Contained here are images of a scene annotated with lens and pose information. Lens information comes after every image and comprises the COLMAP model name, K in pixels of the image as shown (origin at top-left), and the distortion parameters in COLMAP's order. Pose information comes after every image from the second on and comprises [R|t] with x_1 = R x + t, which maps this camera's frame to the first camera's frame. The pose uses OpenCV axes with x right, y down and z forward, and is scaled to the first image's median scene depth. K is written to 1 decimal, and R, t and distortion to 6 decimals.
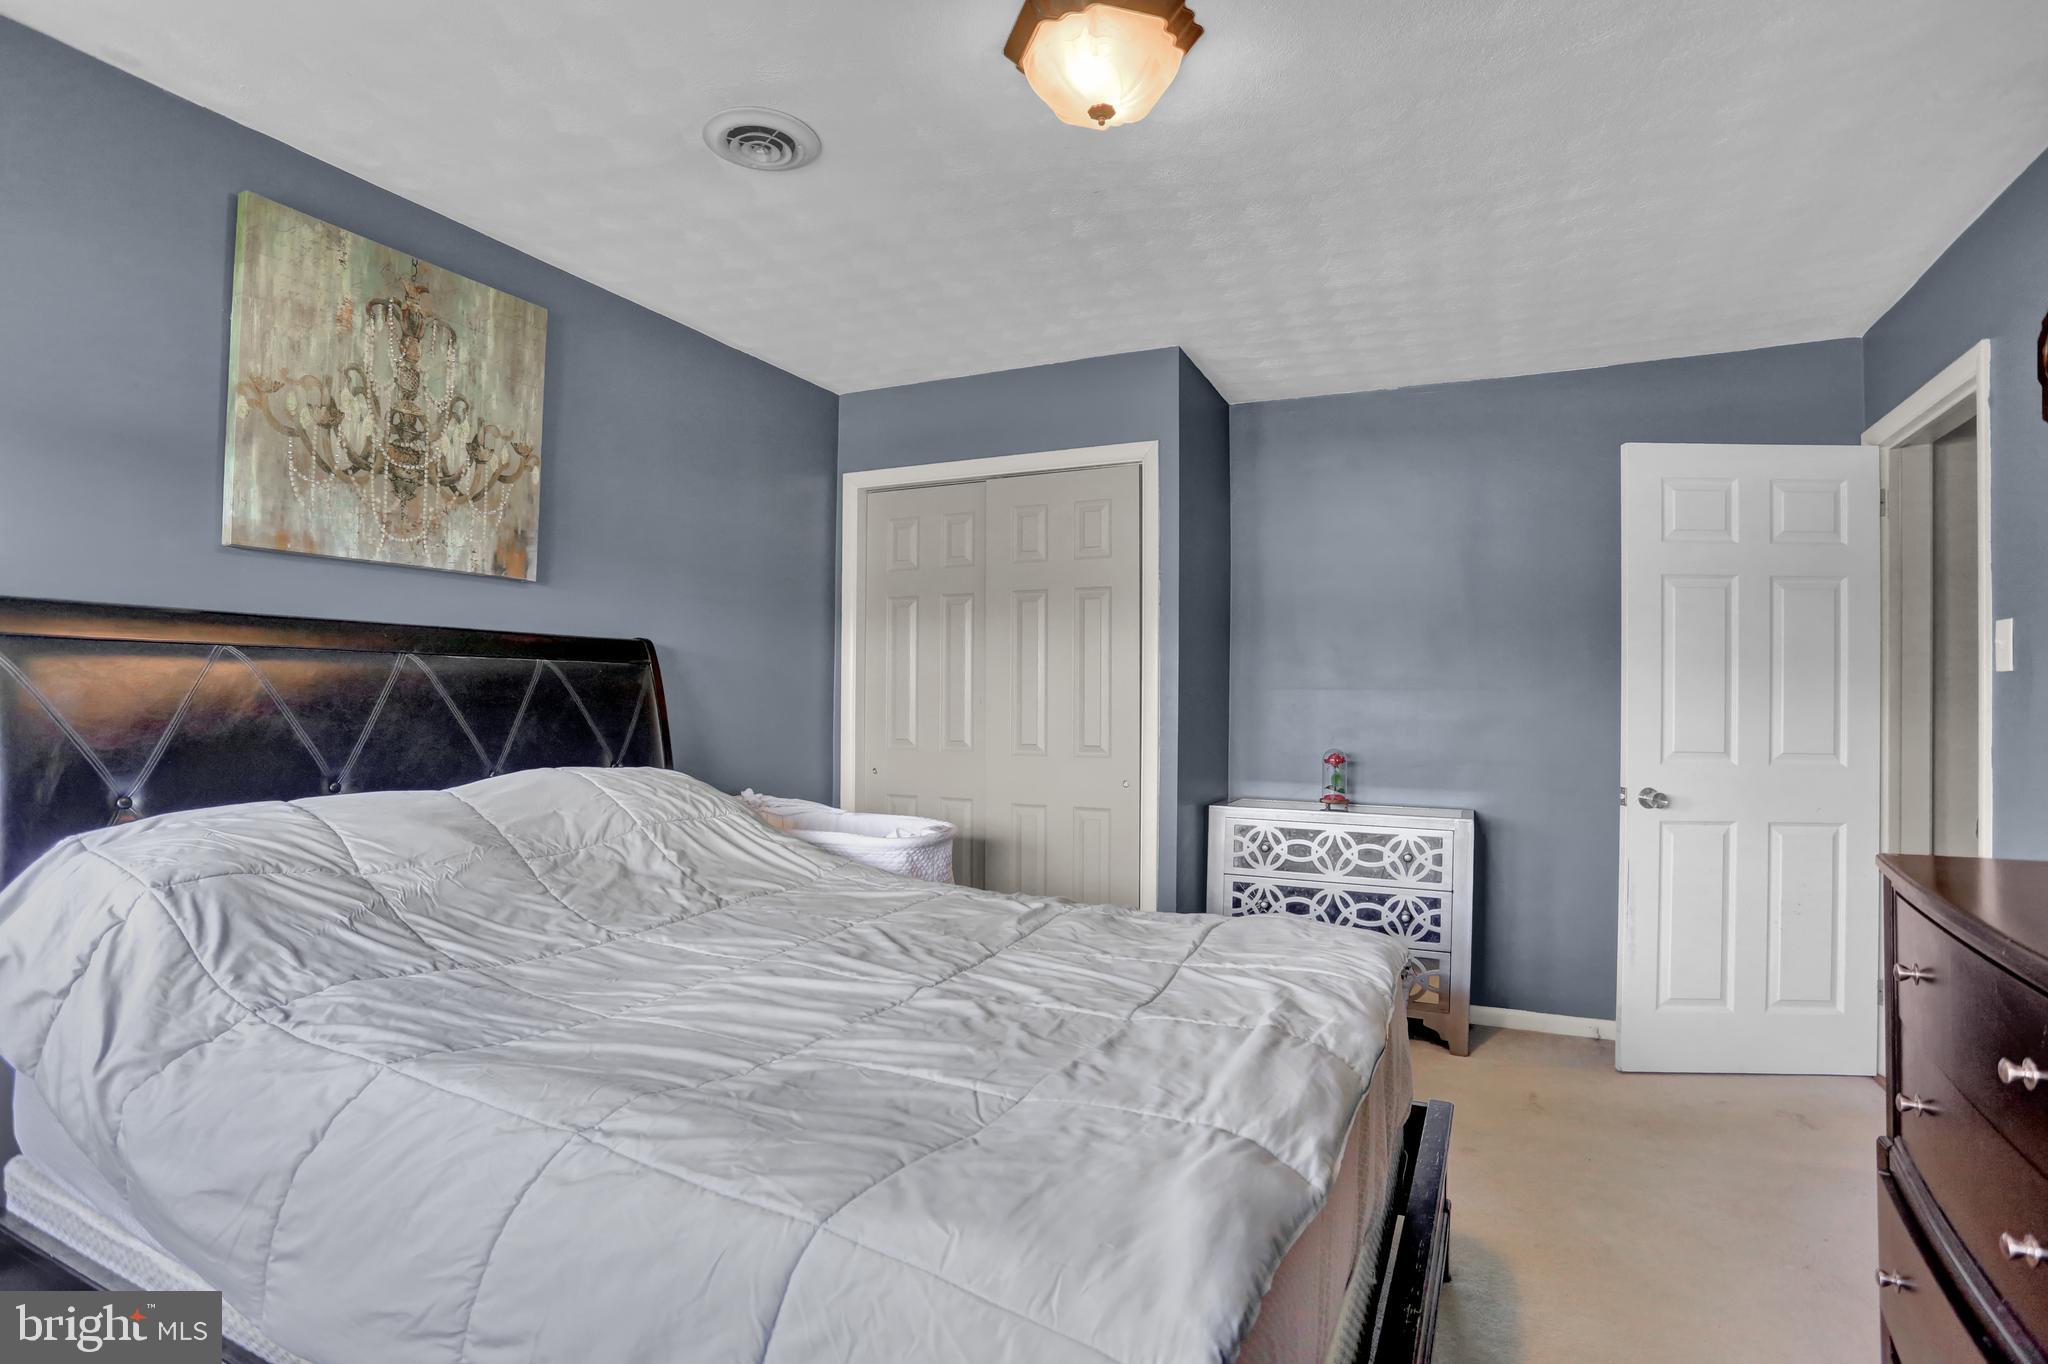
lens RADIAL K [[998.5, 0, 1036.1], [0, 998.5, 692.2], [0, 0, 1]] dist [-0.067250, 0.028394]
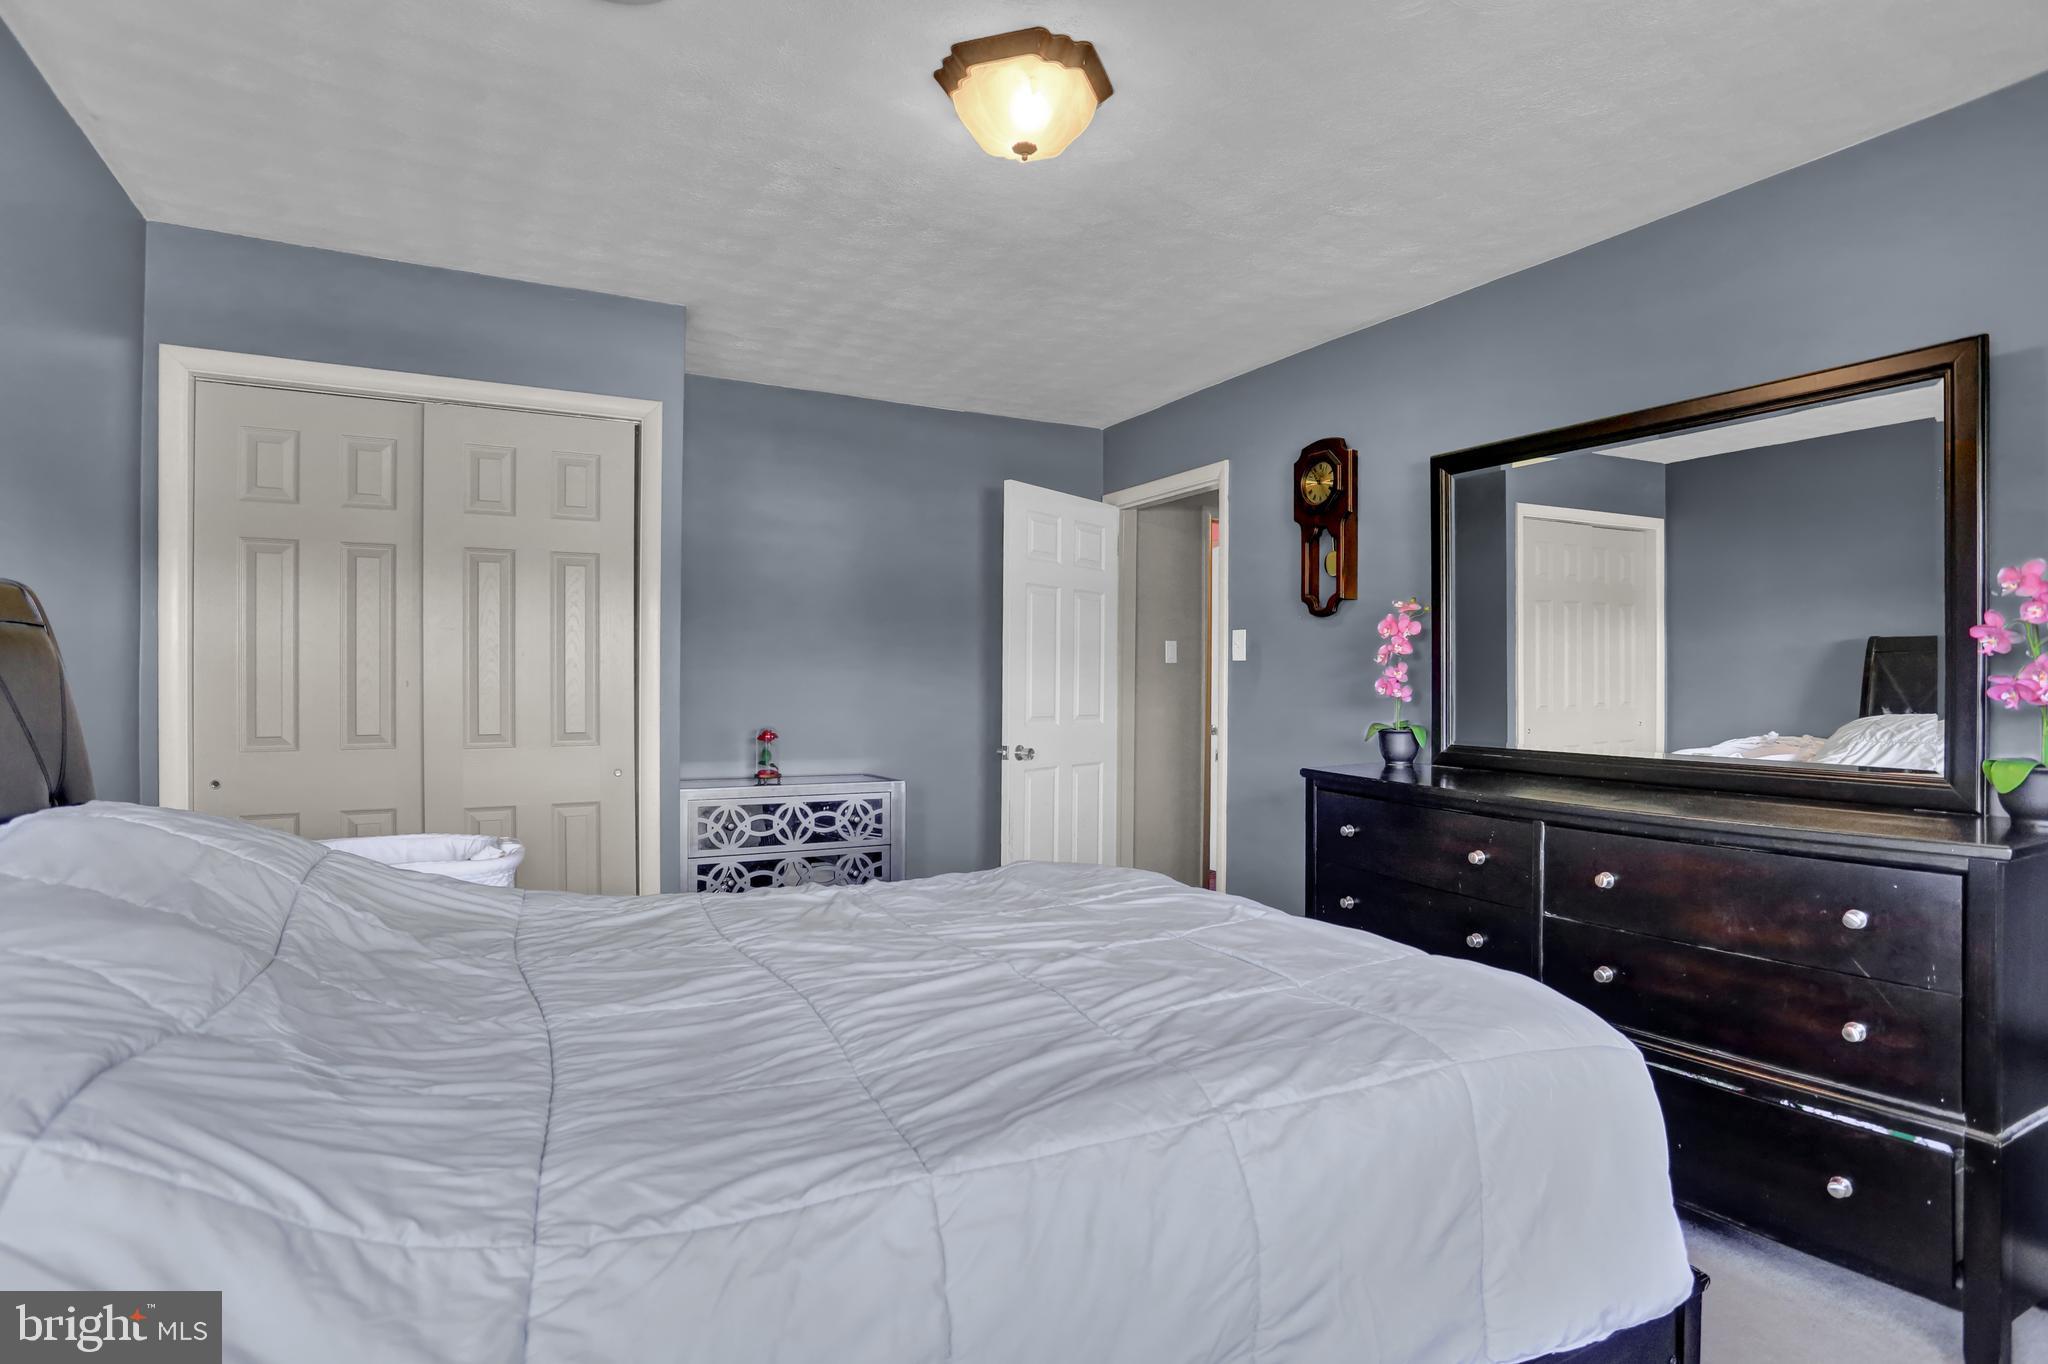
lens RADIAL K [[998.5, 0, 1036.1], [0, 998.5, 692.2], [0, 0, 1]] dist [-0.067250, 0.028394]
pose [[0.607263, -0.014936, 0.794361, -0.394348], [-0.003893, 0.999755, 0.021774, -0.002579], [-0.794491, -0.016315, 0.607056, 0.153841]]
